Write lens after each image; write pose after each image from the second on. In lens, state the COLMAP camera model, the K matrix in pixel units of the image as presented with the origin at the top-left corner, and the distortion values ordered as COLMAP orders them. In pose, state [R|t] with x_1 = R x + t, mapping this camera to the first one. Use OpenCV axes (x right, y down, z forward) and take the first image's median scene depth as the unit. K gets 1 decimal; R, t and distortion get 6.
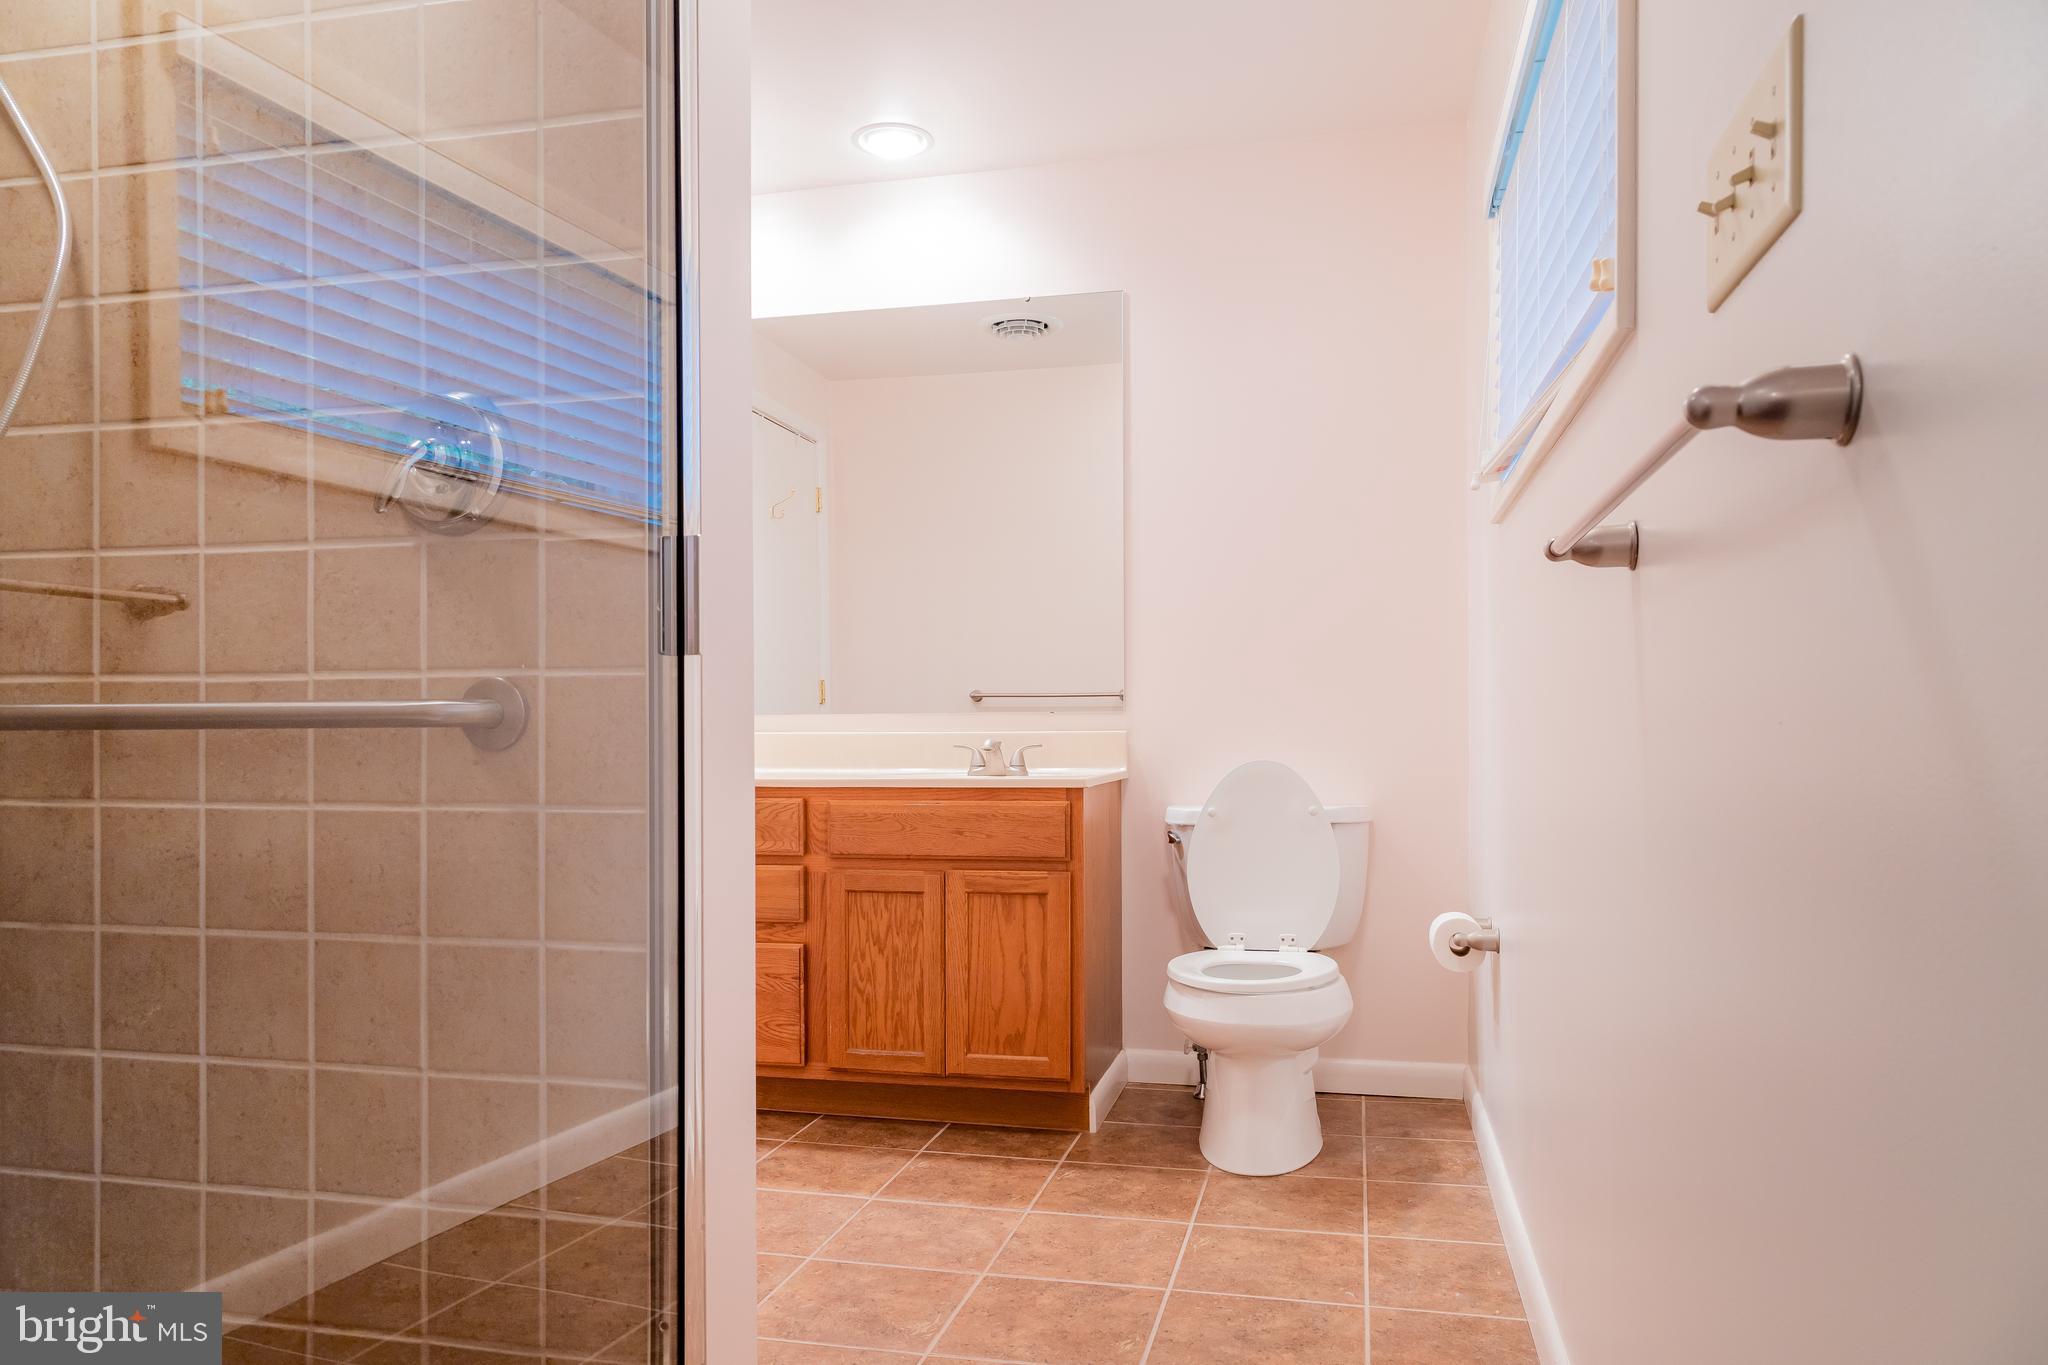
lens RADIAL K [[1396.7, 0, 1024.0], [0, 1396.7, 682.5], [0, 0, 1]] dist [0.004145, 0.000730]
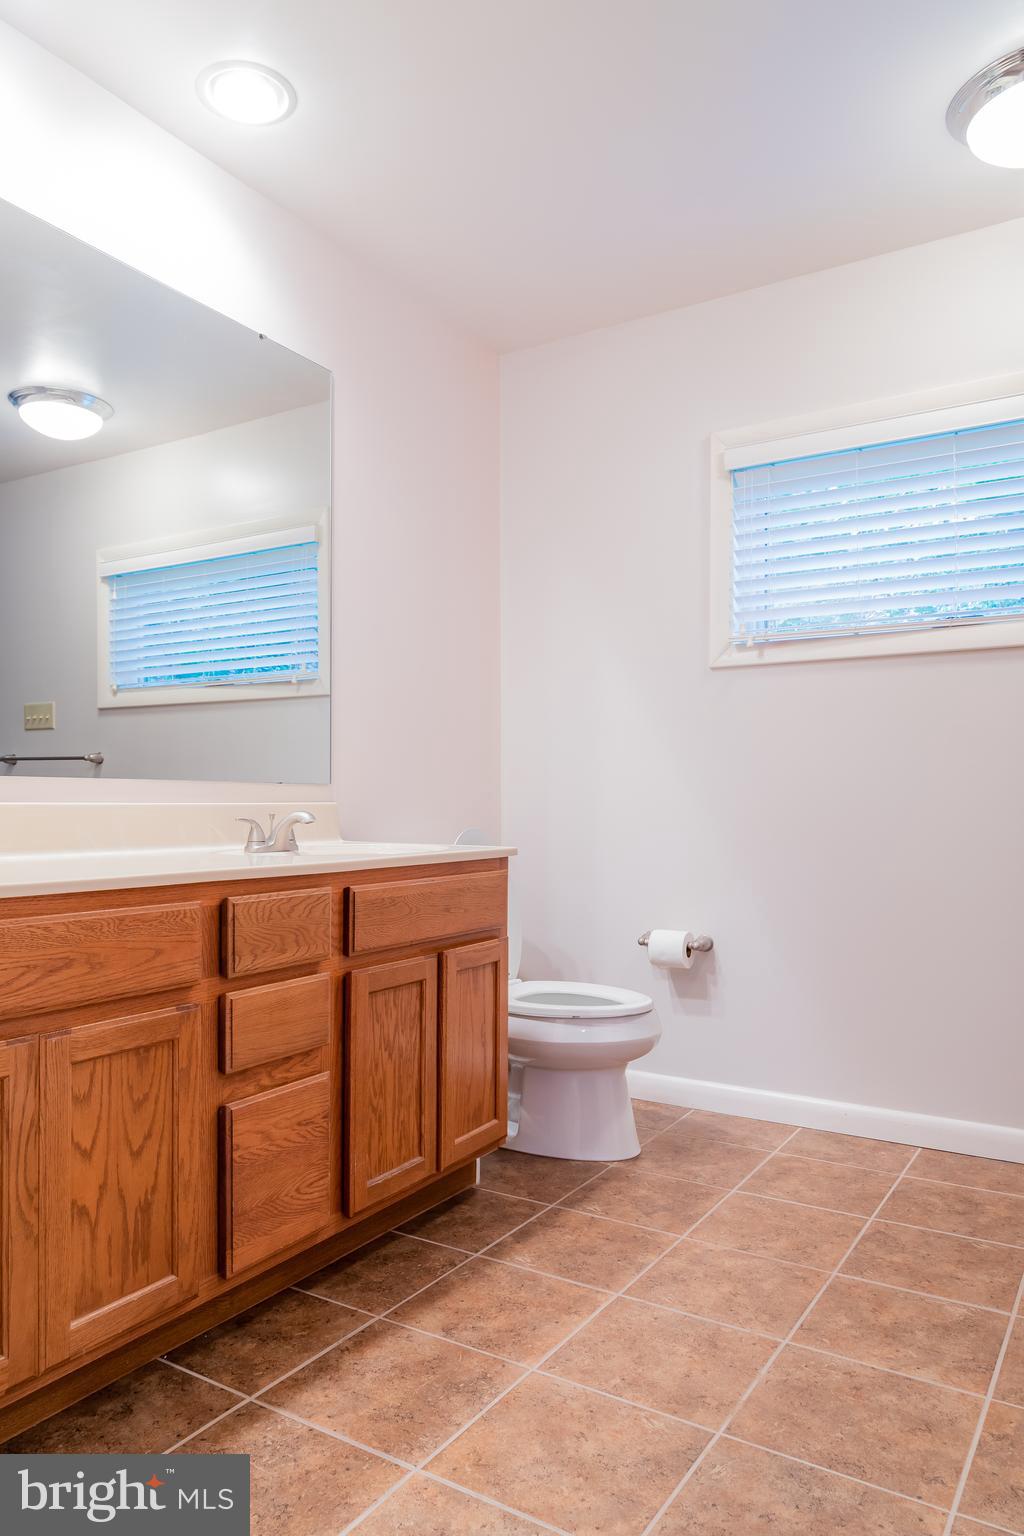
lens RADIAL K [[1047.5, 0, 512.0], [0, 1047.5, 768.0], [0, 0, 1]] dist [0.004145, 0.000730]
pose [[0.321771, 0.036163, 0.946127, -0.757484], [-0.037384, 0.998976, -0.025469, 0.029155], [-0.946079, -0.027175, 0.322794, 0.780815]]
